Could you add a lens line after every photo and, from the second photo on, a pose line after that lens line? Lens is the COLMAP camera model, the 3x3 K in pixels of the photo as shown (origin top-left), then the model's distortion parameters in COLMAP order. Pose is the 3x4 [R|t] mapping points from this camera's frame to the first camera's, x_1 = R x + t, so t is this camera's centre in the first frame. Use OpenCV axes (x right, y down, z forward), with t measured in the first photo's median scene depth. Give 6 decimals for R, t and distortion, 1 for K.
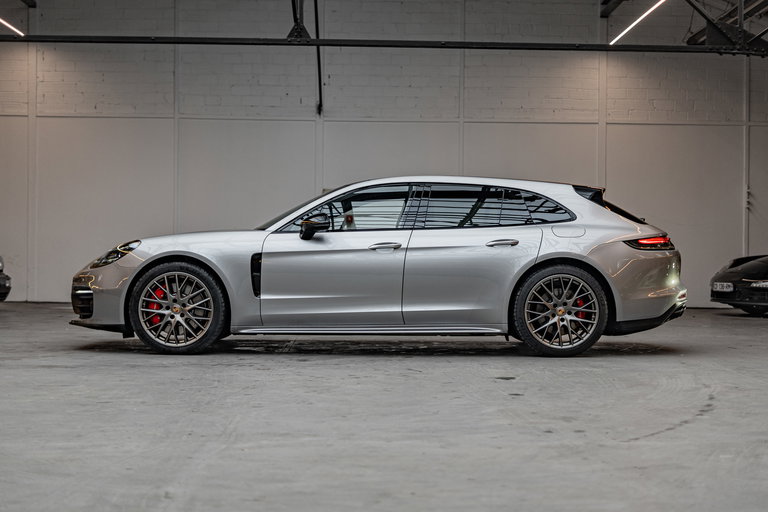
lens RADIAL K [[1232.4, 0, 385.2], [0, 1232.4, 269.7], [0, 0, 1]] dist [-0.023224, 0.000000]
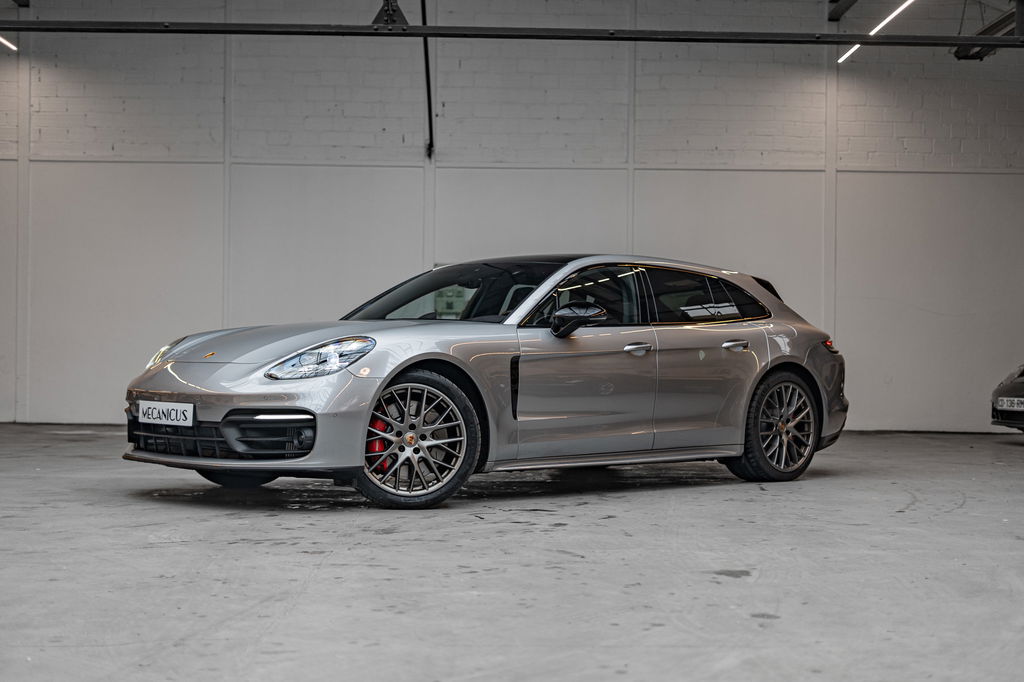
lens RADIAL K [[1473.2, 0, 511.2], [0, 1473.2, 344.4], [0, 0, 1]] dist [-0.014729, 0.000000]
pose [[0.999973, 0.001010, -0.007225, -0.000446], [-0.001160, 0.999781, -0.020872, -0.001768], [0.007202, 0.020880, 0.999756, 0.159074]]
